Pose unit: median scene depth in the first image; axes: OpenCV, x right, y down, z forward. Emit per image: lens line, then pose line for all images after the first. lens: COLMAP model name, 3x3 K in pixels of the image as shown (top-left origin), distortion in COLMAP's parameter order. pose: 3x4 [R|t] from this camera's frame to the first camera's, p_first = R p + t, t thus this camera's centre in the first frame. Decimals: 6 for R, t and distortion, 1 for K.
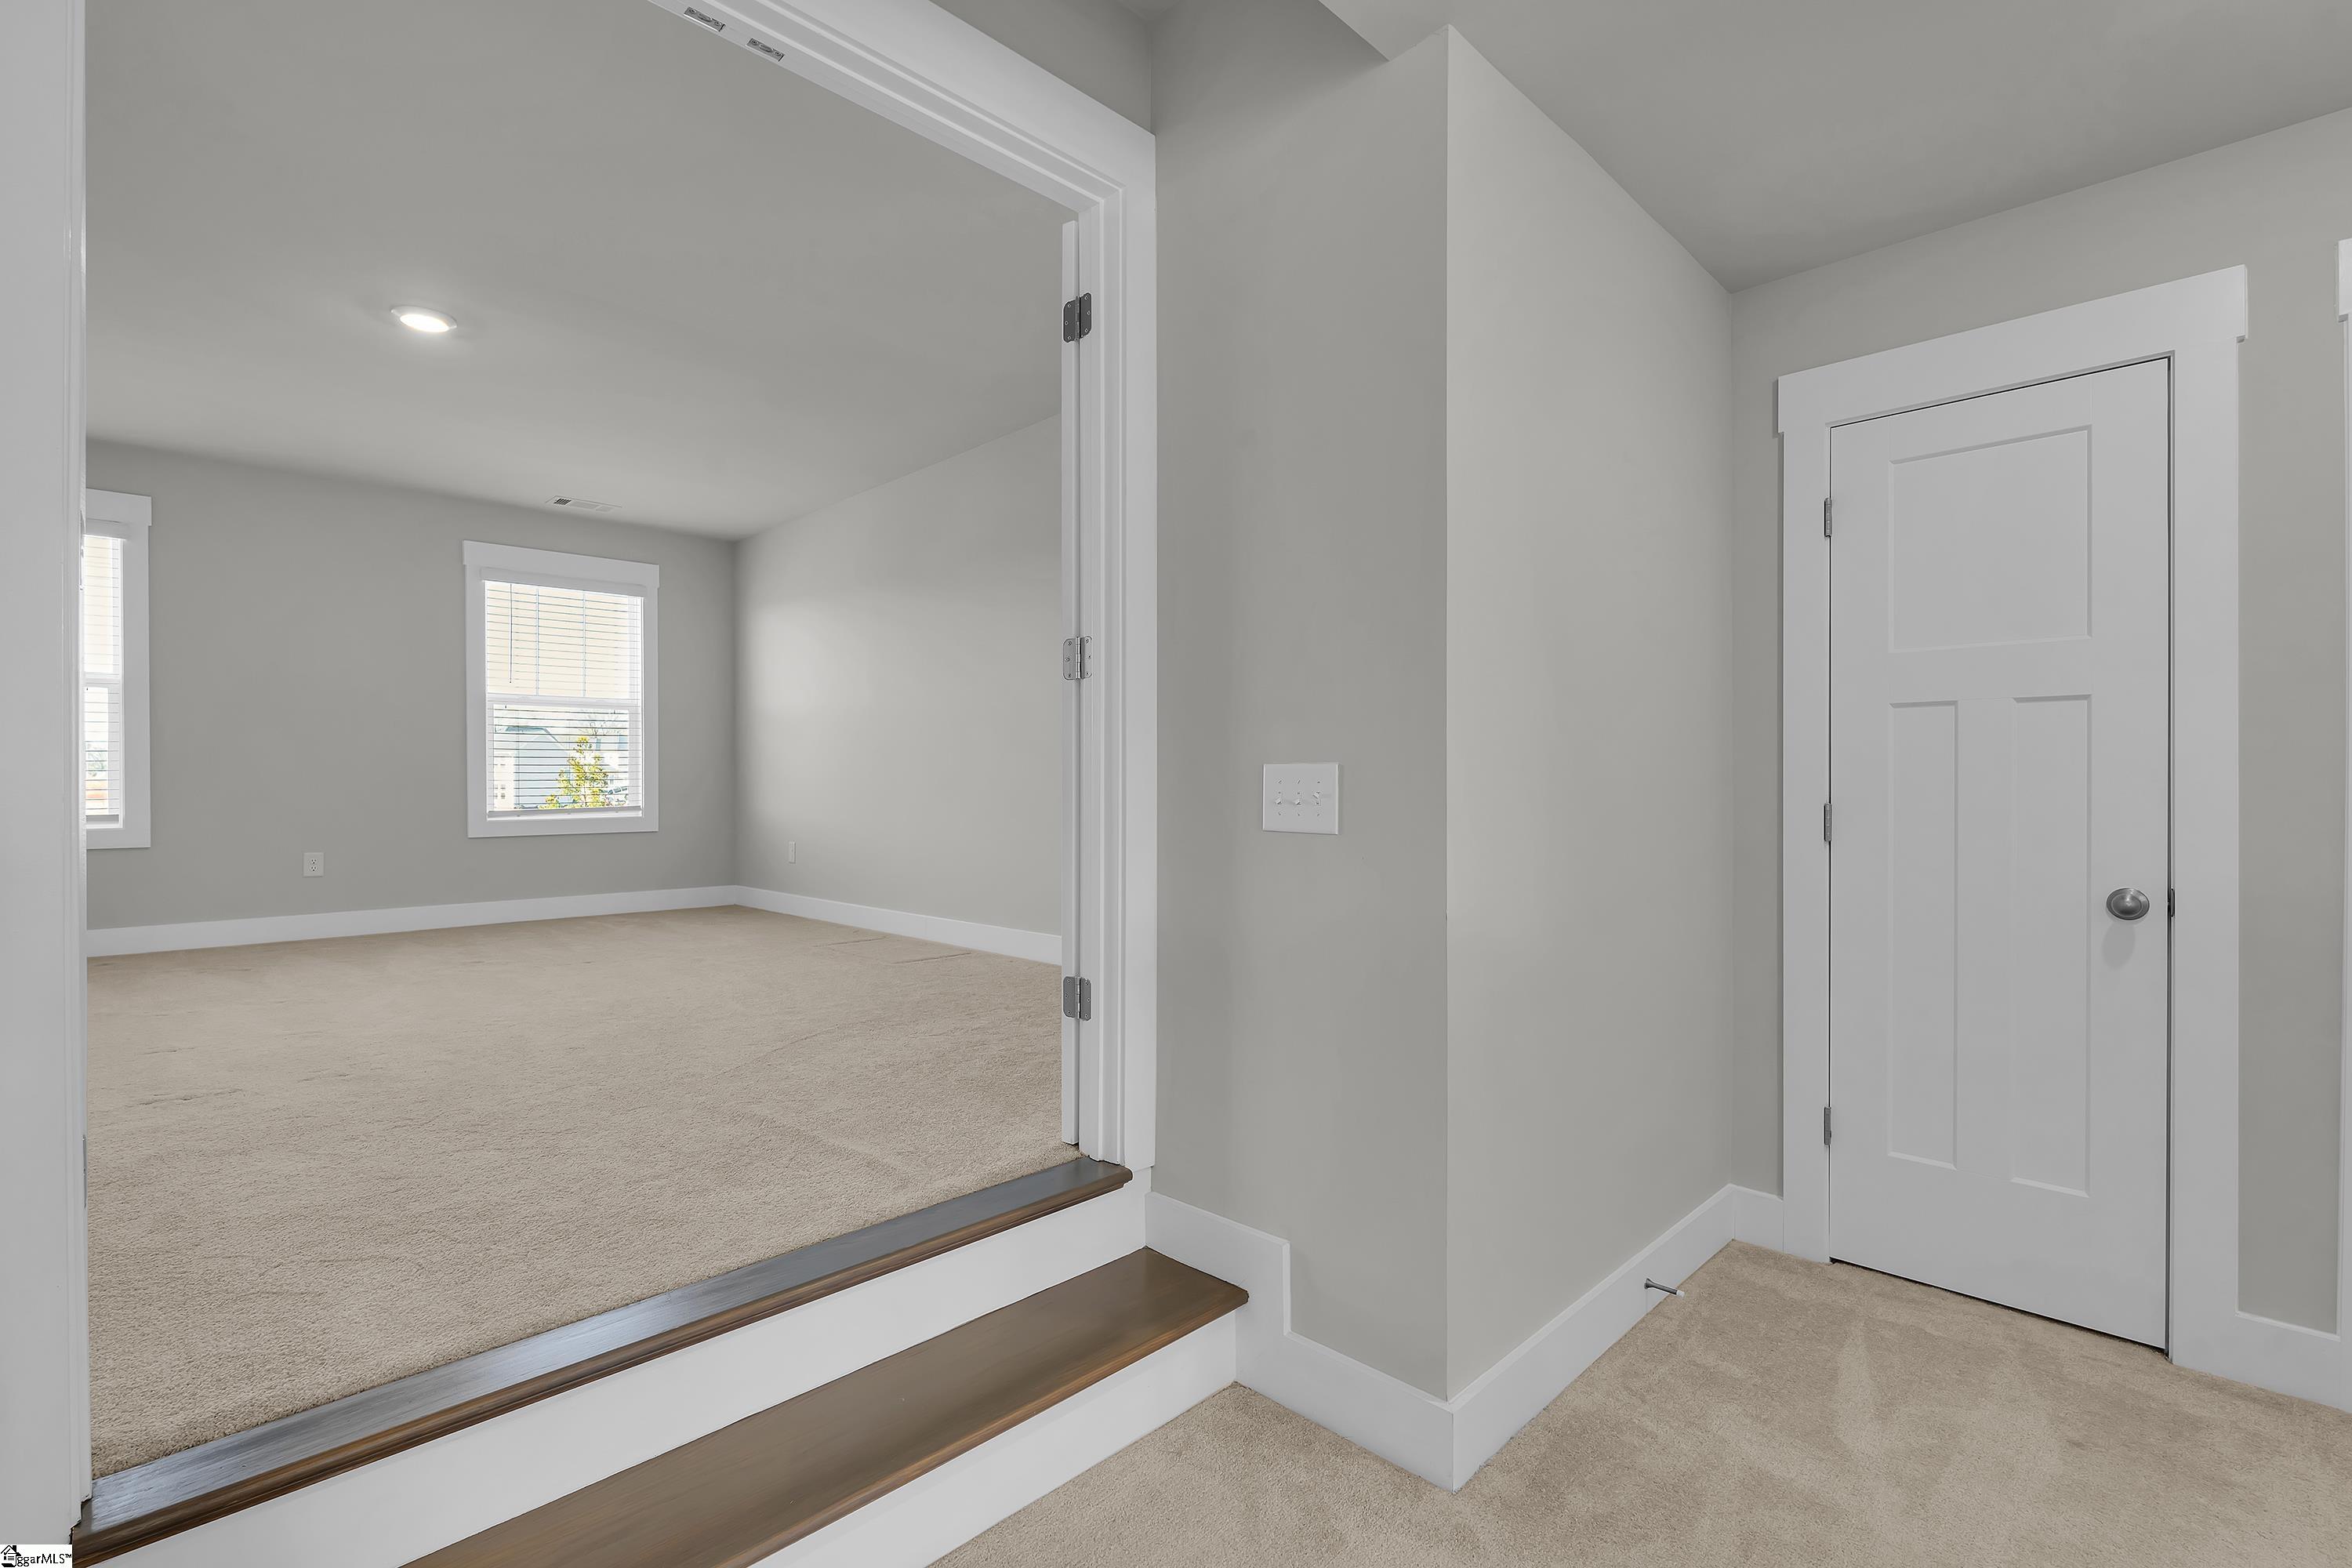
lens RADIAL K [[1046.5, 0, 1176.0], [0, 1046.5, 784.0], [0, 0, 1]] dist [-0.011982, -0.000103]
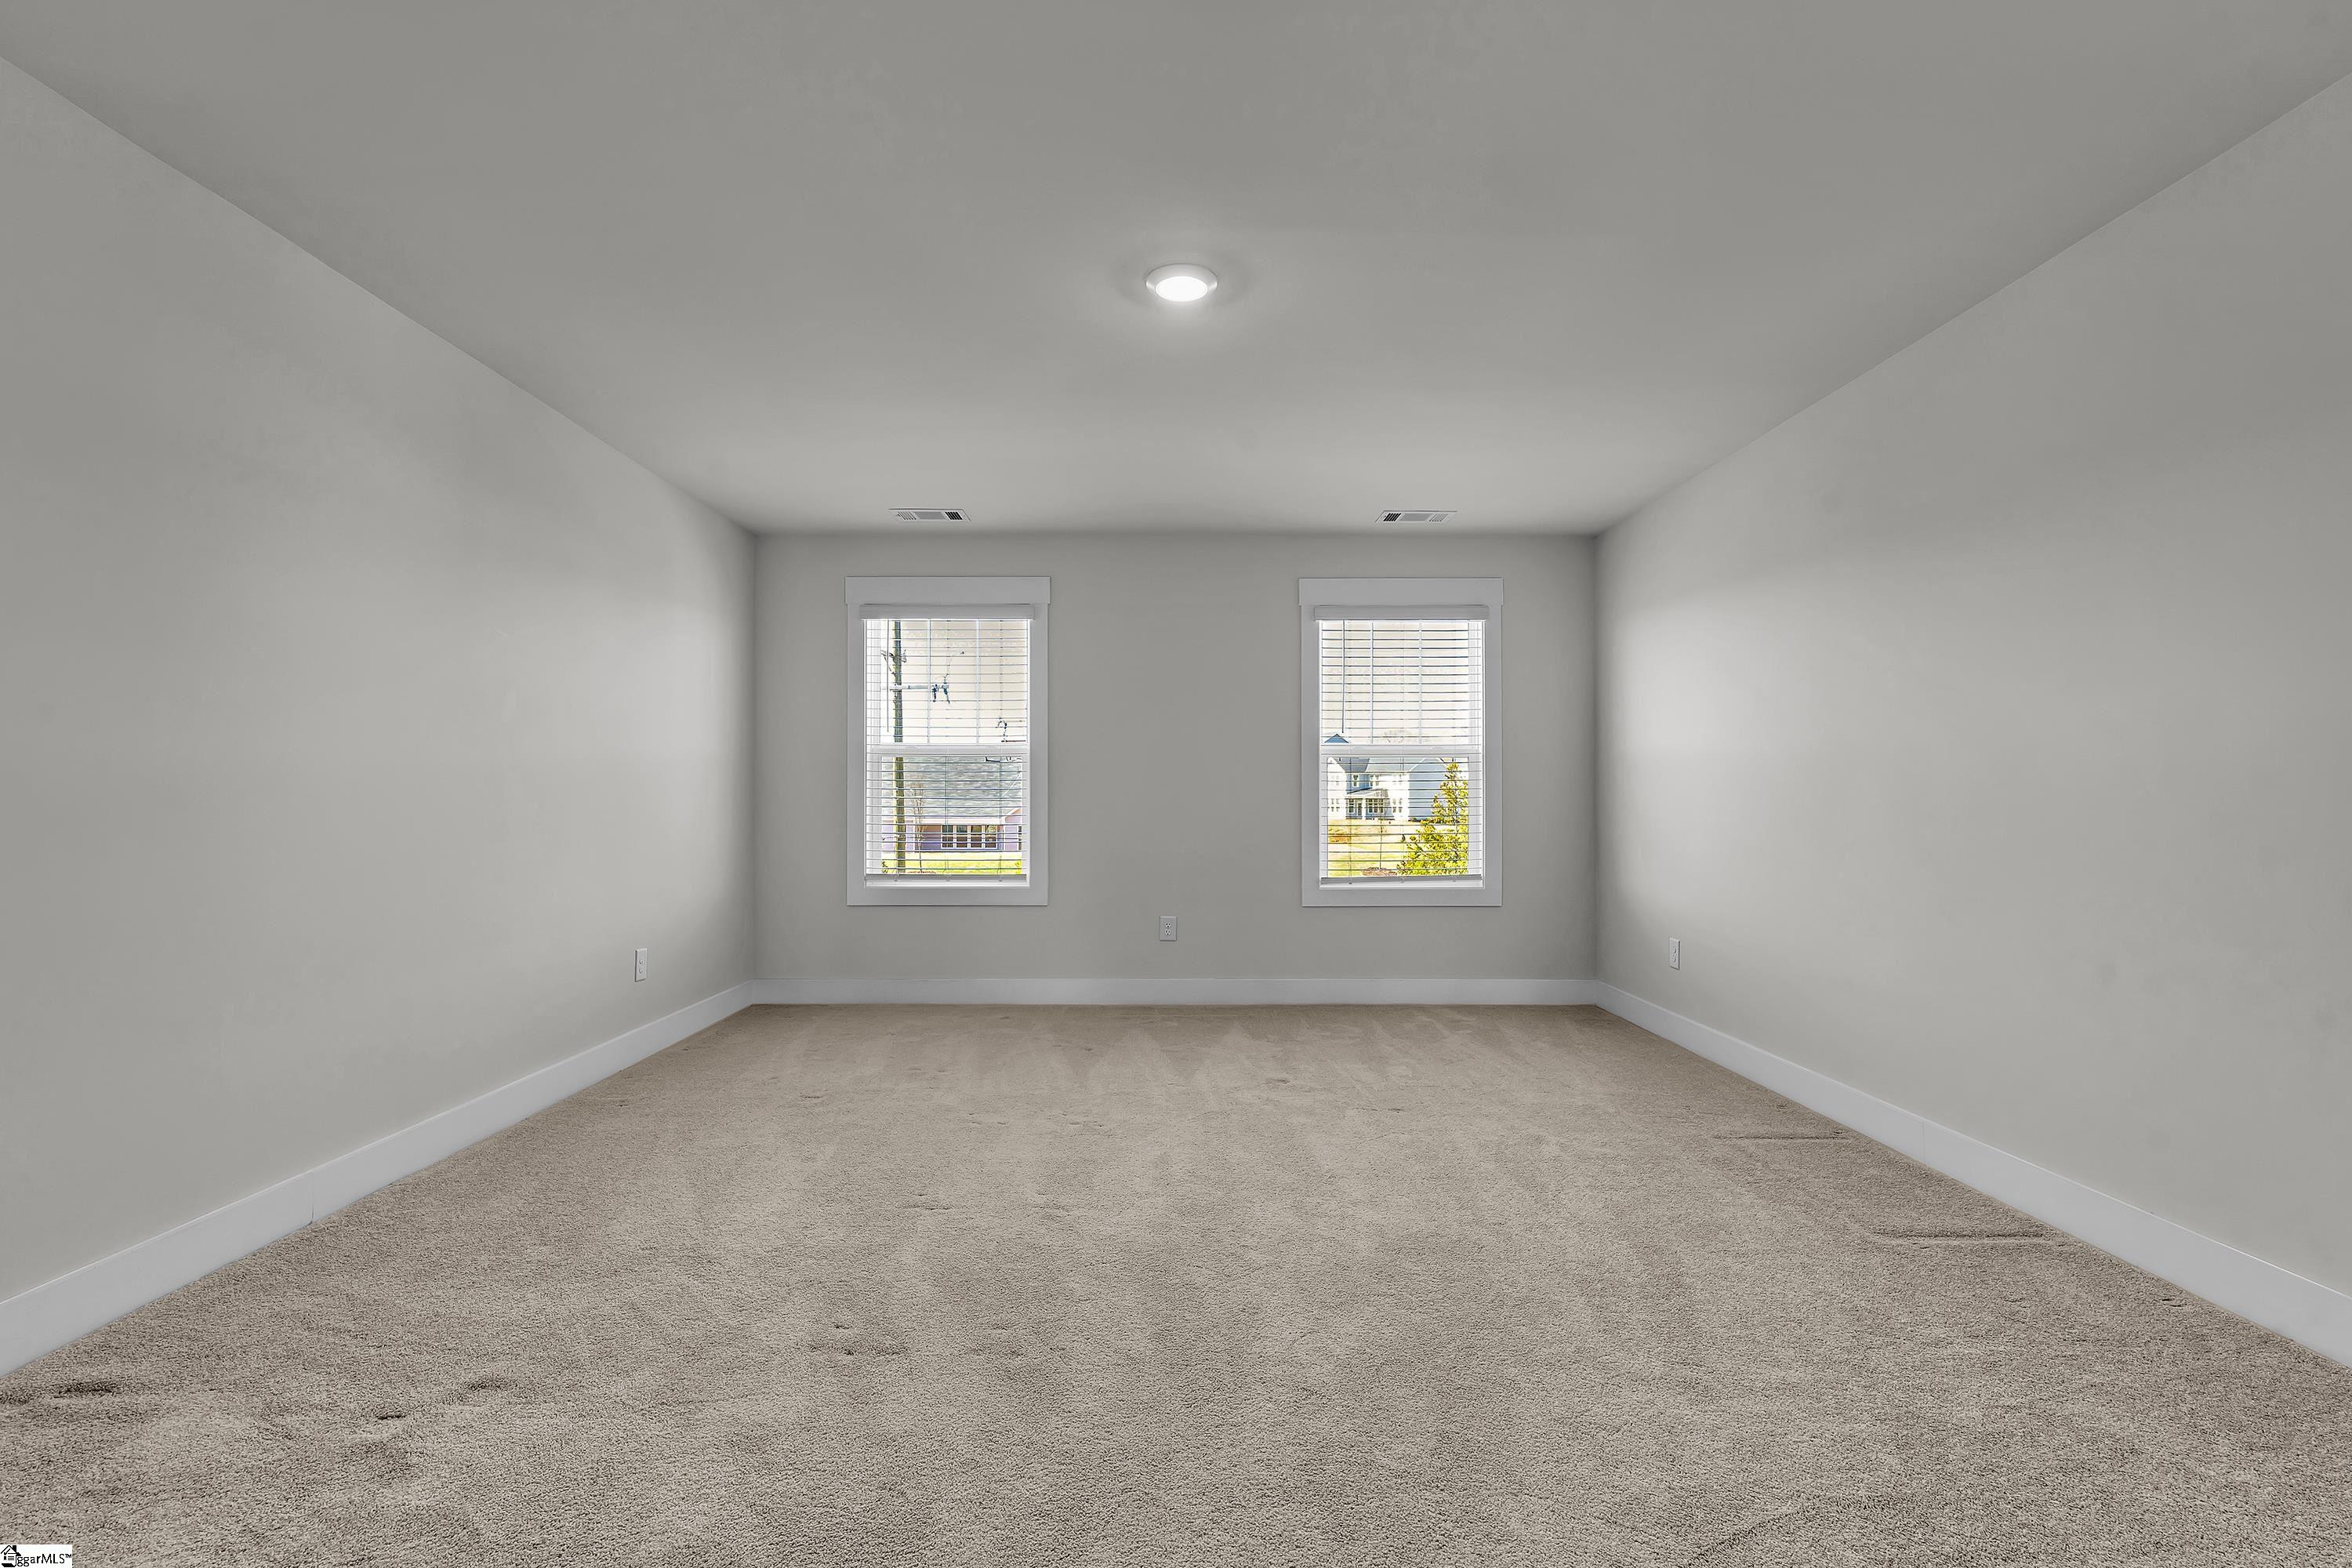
lens RADIAL K [[1046.5, 0, 1176.0], [0, 1046.5, 784.0], [0, 0, 1]] dist [-0.011982, -0.000103]
pose [[0.710252, 0.000051, -0.703948, -0.114729], [-0.005488, 0.999970, -0.005465, -0.048237], [0.703927, 0.007745, 0.710231, 0.269837]]
